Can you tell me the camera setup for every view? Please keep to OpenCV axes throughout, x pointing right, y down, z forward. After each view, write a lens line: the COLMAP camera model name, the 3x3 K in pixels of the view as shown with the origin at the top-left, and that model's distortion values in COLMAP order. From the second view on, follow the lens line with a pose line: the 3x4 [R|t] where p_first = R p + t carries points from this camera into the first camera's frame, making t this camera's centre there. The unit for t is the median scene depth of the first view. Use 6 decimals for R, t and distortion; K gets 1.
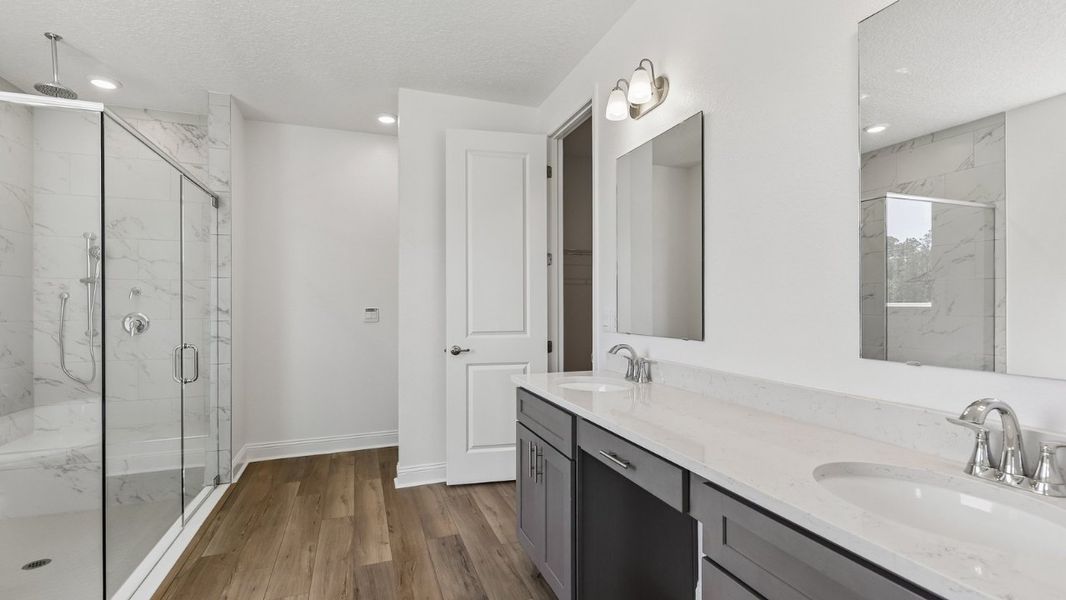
lens RADIAL K [[515.4, 0, 539.5], [0, 515.4, 291.3], [0, 0, 1]] dist [0.000282, -0.000035]
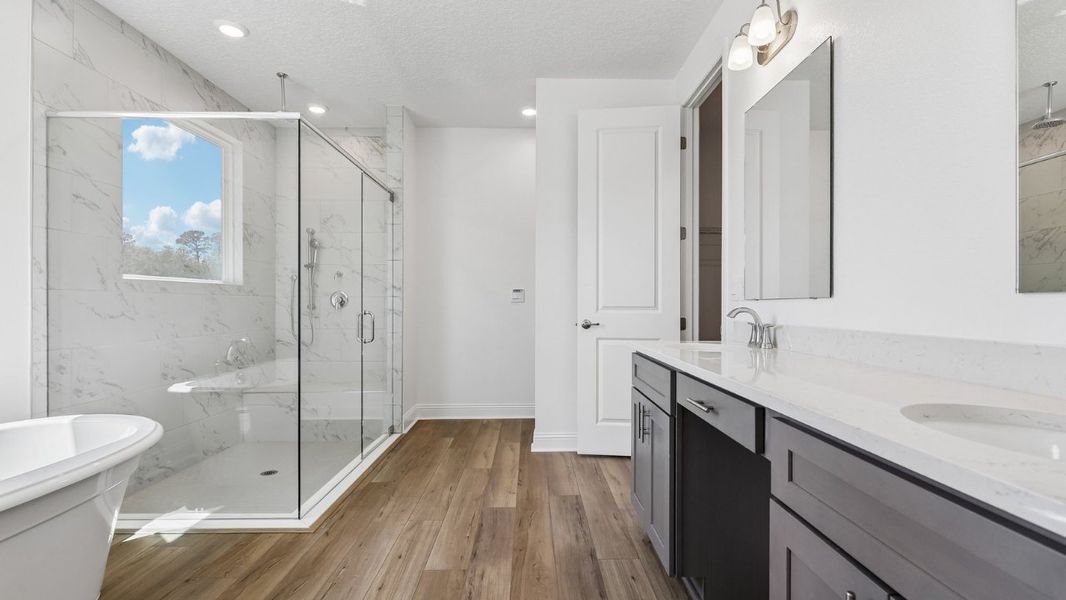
lens RADIAL K [[515.4, 0, 534.8], [0, 515.4, 302.6], [0, 0, 1]] dist [0.000282, -0.000035]
pose [[0.935583, 0.001063, -0.353105, 0.117497], [-0.001774, 0.999997, -0.001691, 0.082052], [0.353102, 0.002208, 0.935582, -0.000571]]
